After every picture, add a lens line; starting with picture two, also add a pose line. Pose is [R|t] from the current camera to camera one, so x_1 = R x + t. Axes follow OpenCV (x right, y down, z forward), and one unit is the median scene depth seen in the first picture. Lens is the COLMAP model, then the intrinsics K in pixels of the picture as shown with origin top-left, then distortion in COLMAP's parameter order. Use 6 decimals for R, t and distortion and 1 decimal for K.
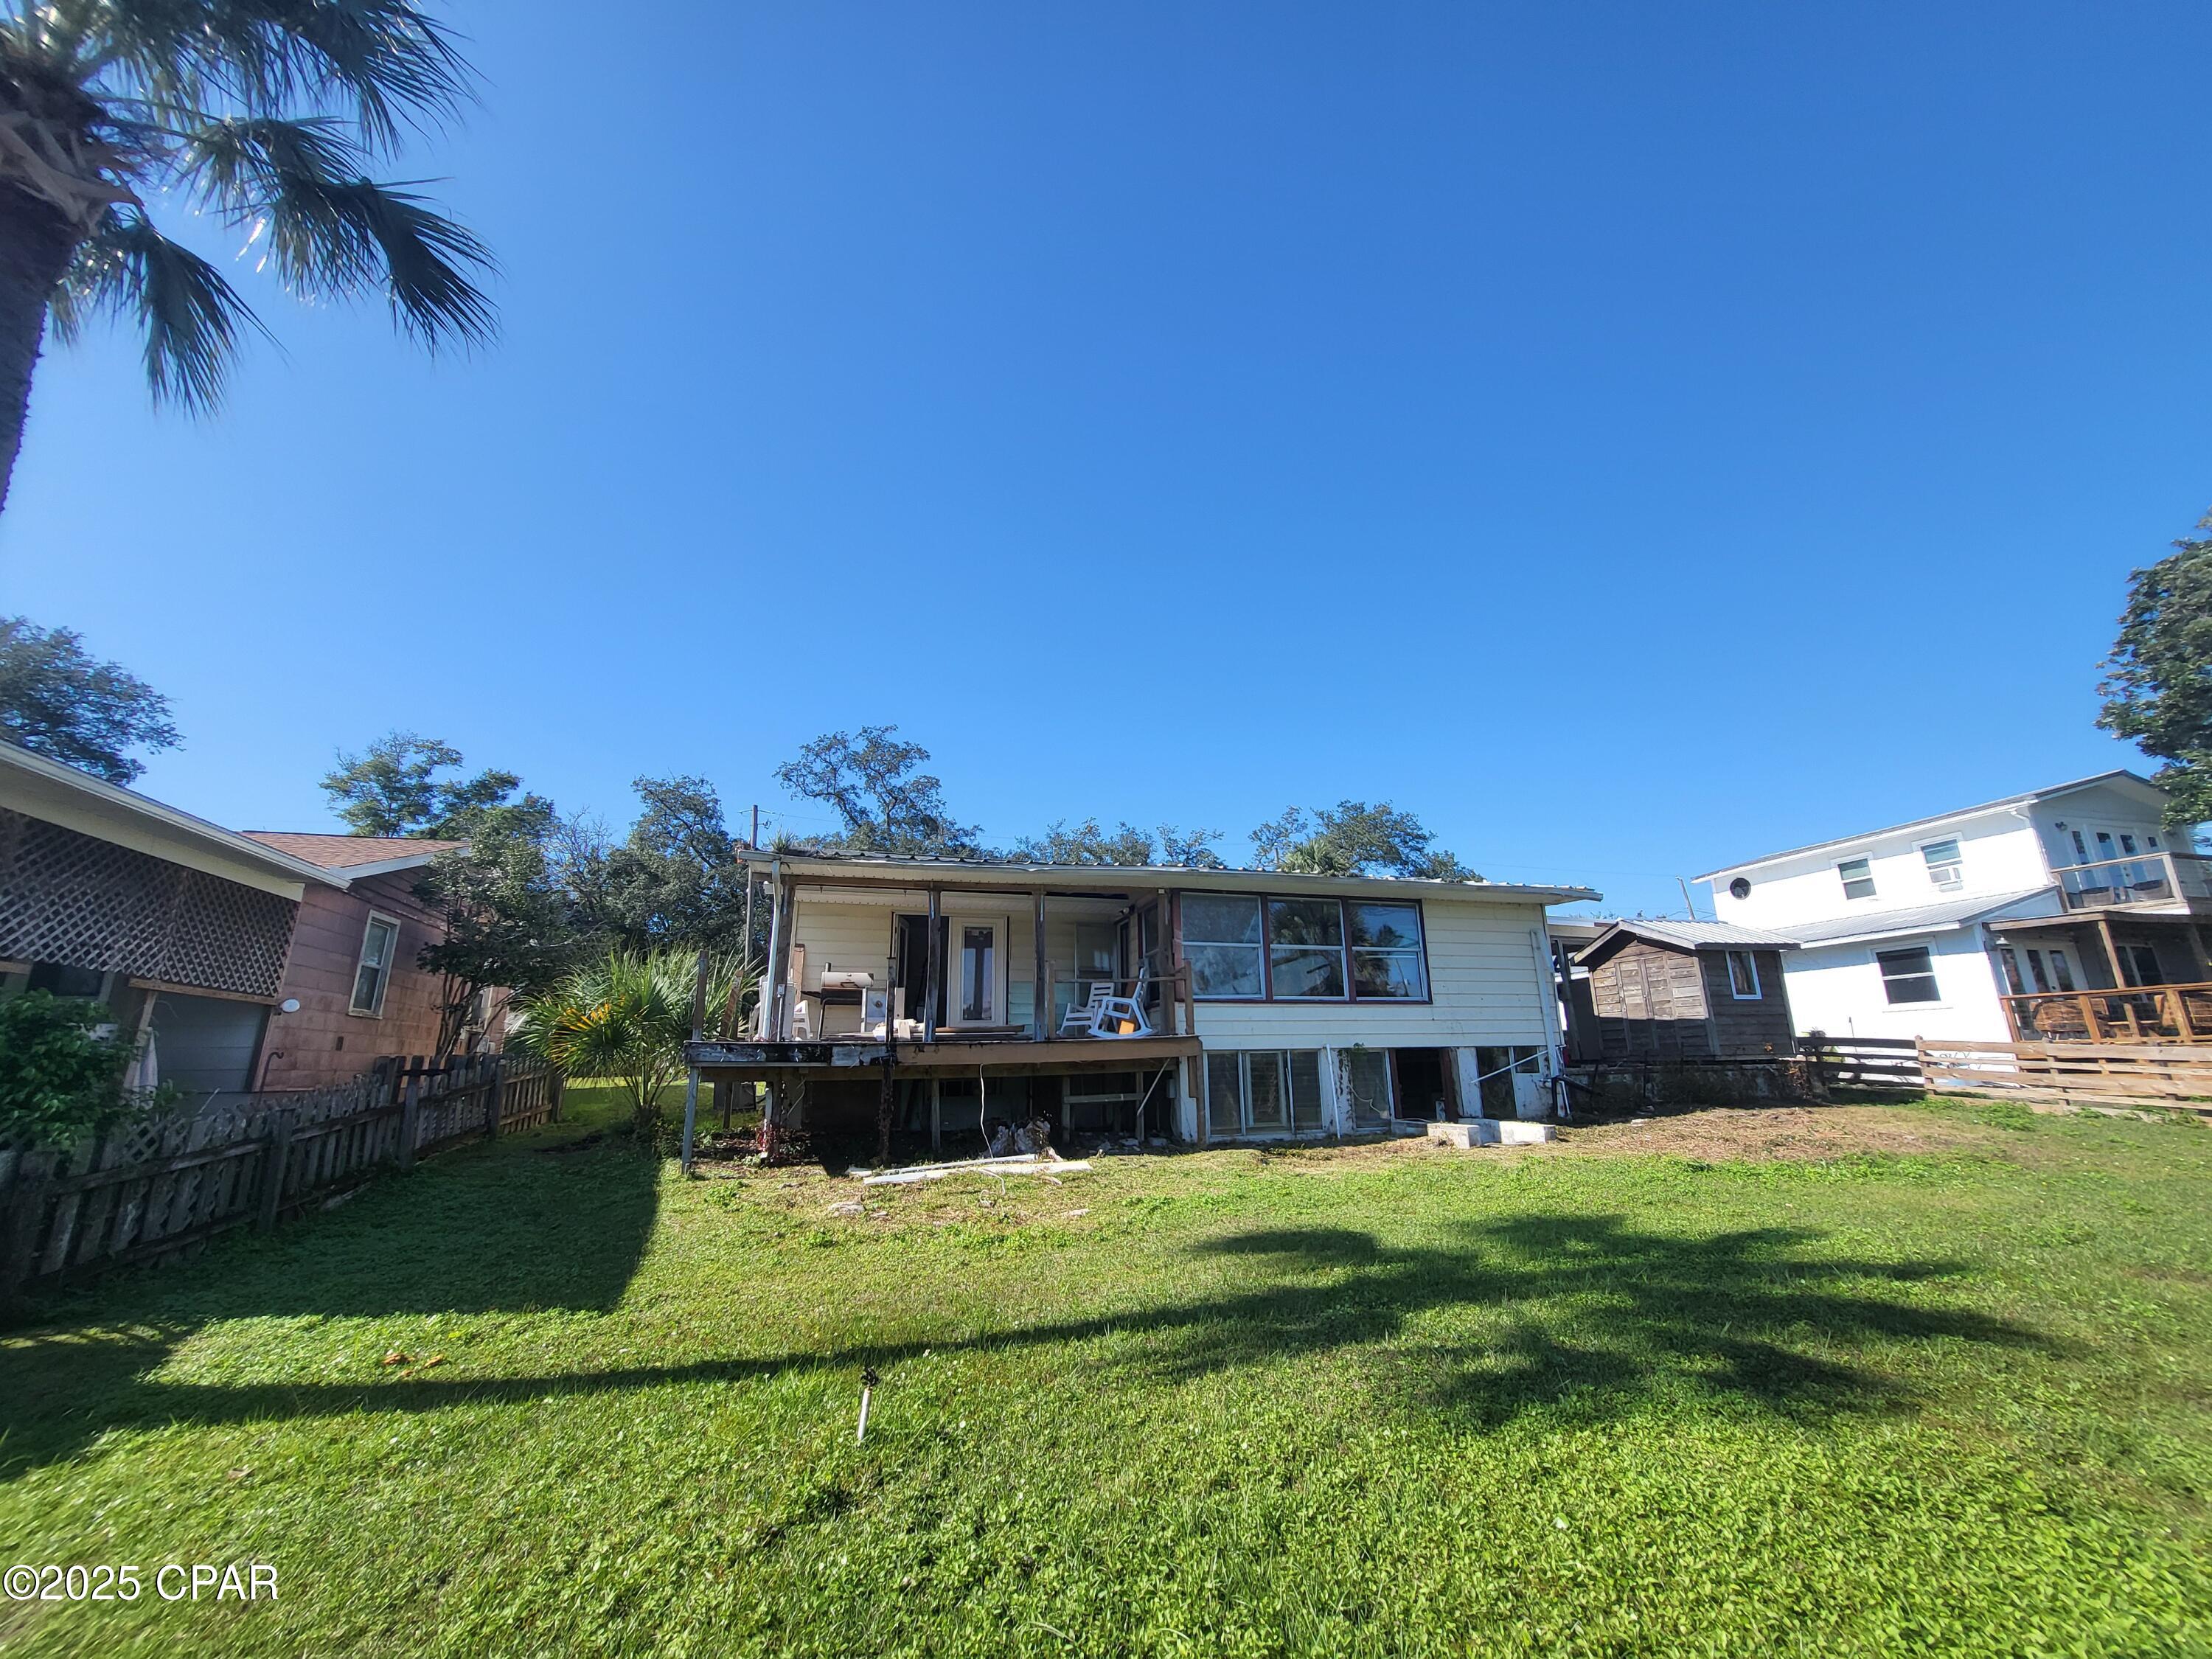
lens RADIAL K [[870.9, 0, 1117.8], [0, 870.9, 845.8], [0, 0, 1]] dist [-0.002476, 0.000535]
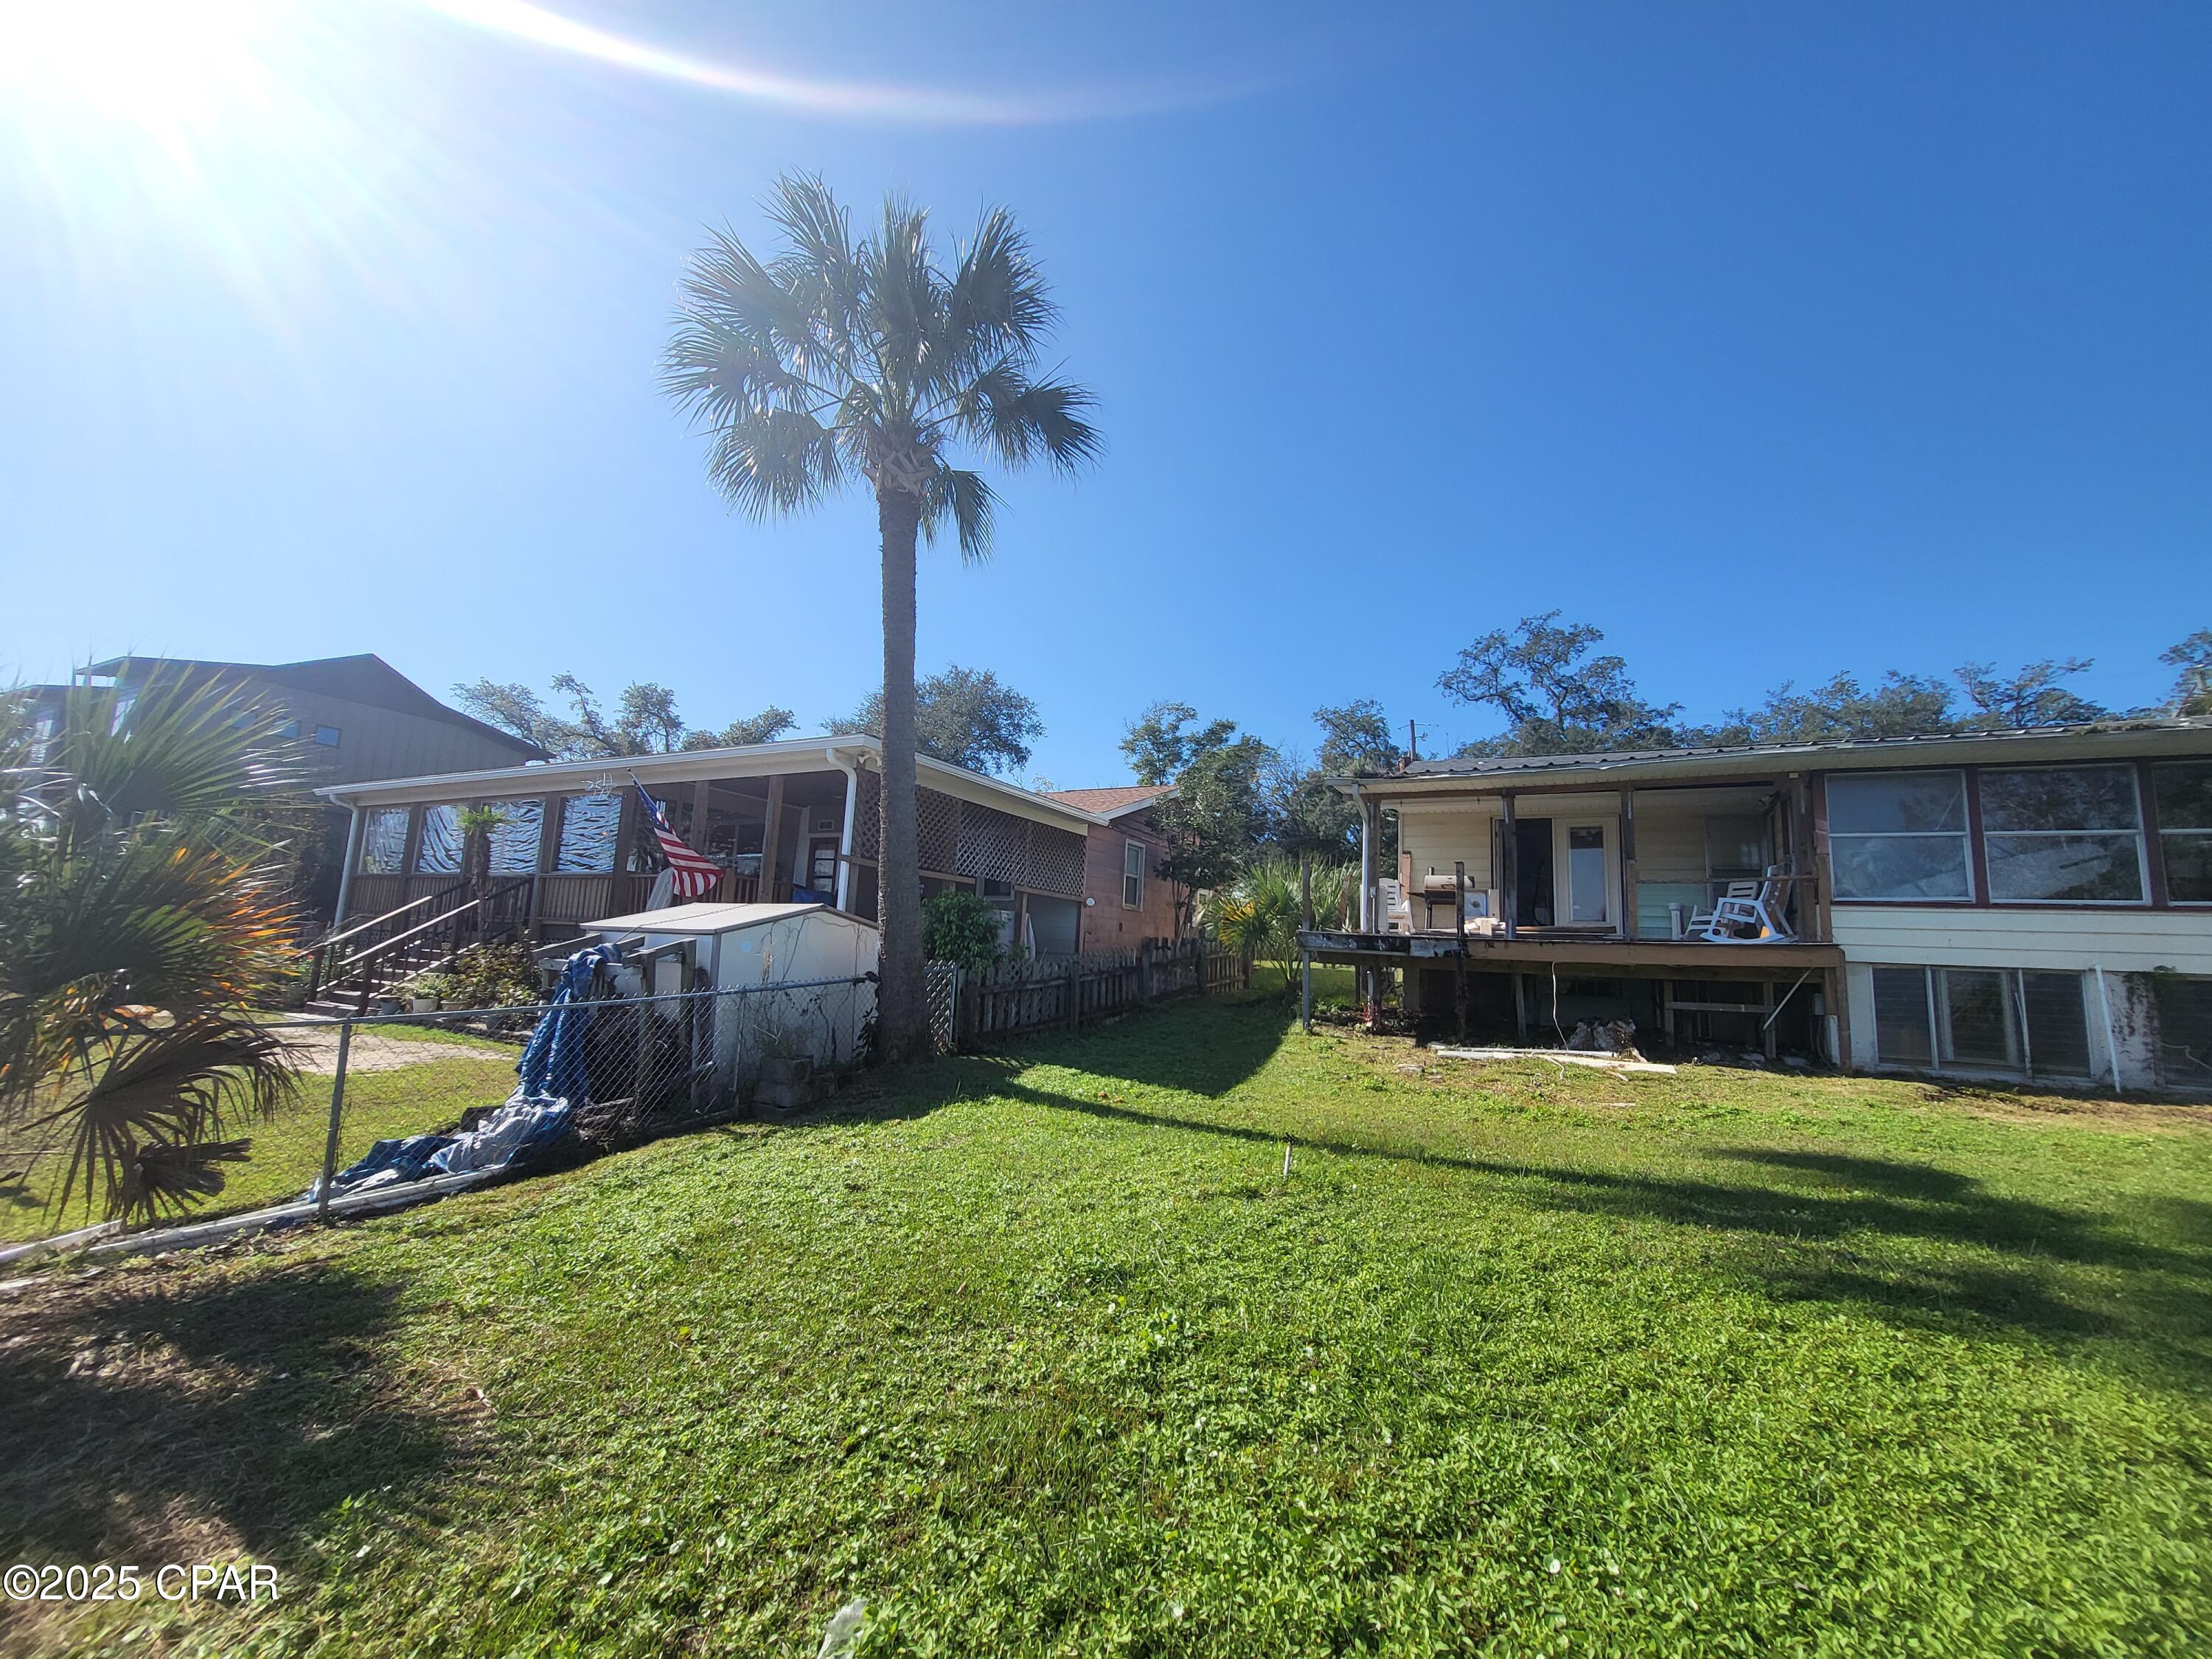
lens RADIAL K [[870.9, 0, 1112.1], [0, 870.9, 865.3], [0, 0, 1]] dist [-0.002476, 0.000535]
pose [[0.710236, -0.021996, -0.703620, 0.161387], [0.115474, 0.989613, 0.085624, -0.009905], [0.694428, -0.142063, 0.705399, -0.064566]]
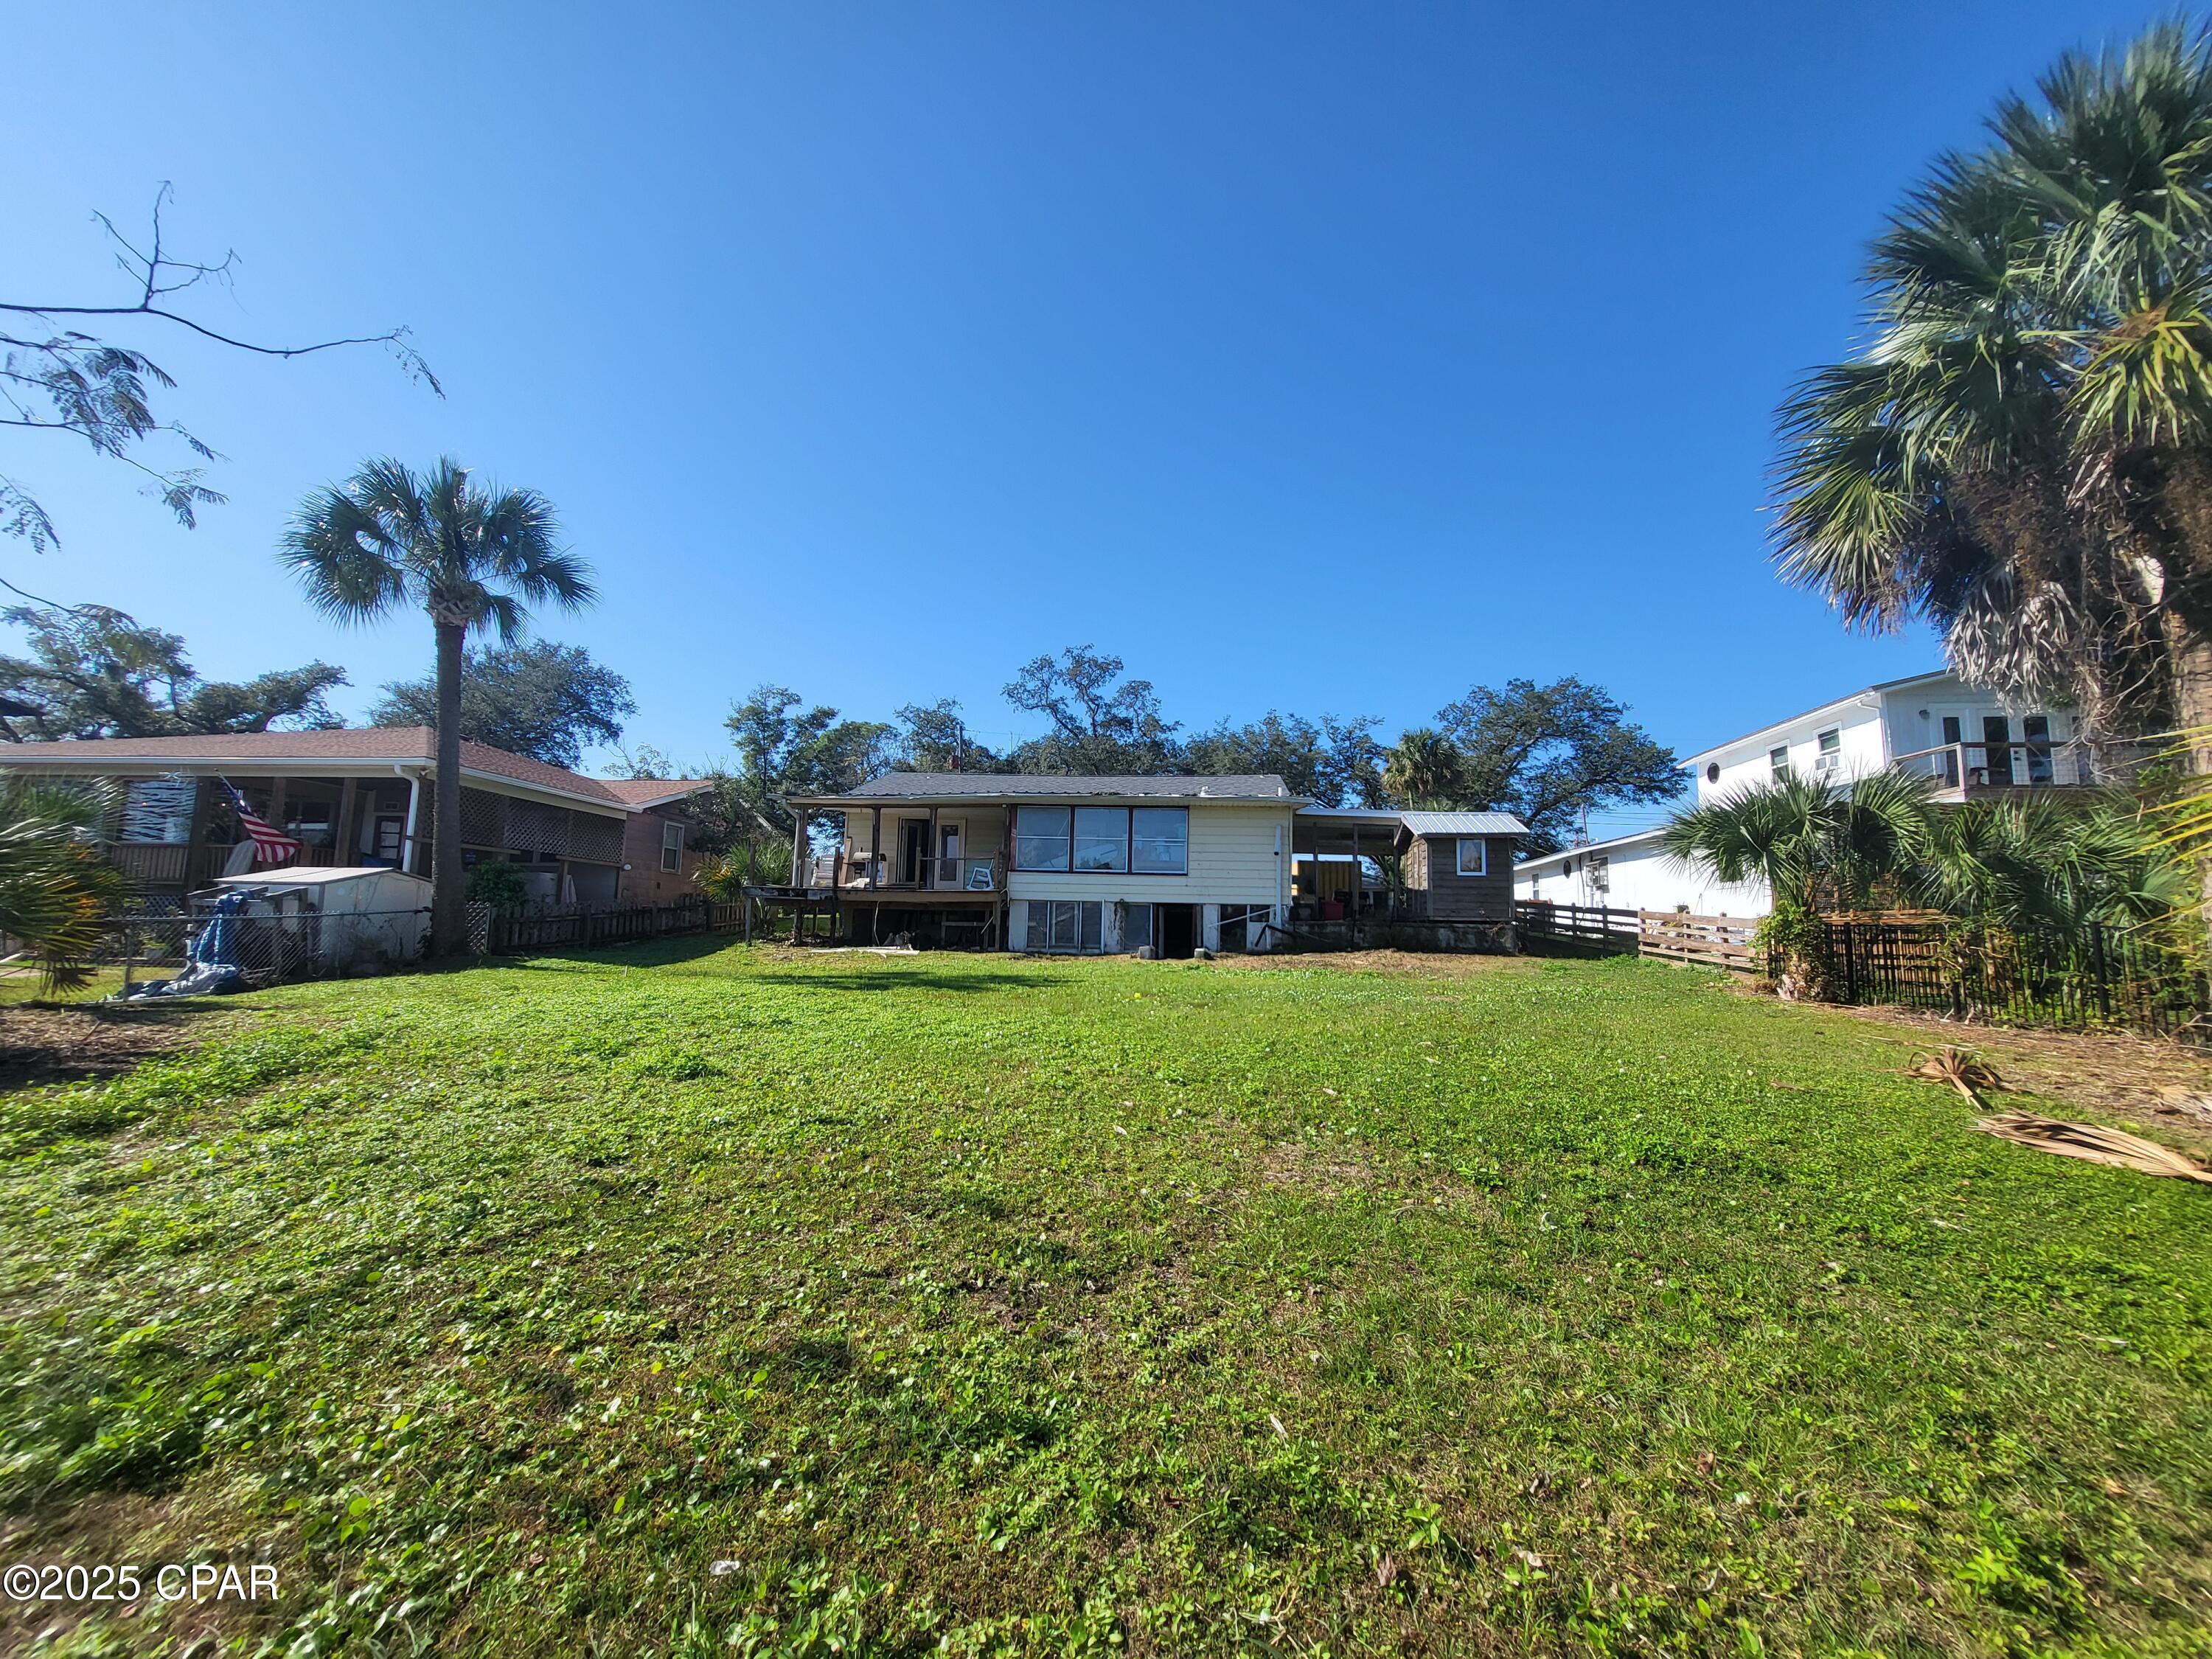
lens RADIAL K [[870.9, 0, 1120.8], [0, 870.9, 855.6], [0, 0, 1]] dist [-0.002476, 0.000535]
pose [[0.923159, 0.006299, -0.384367, 0.849436], [0.053761, 0.987925, 0.145310, -0.079197], [0.380641, -0.154808, 0.911673, -0.424182]]
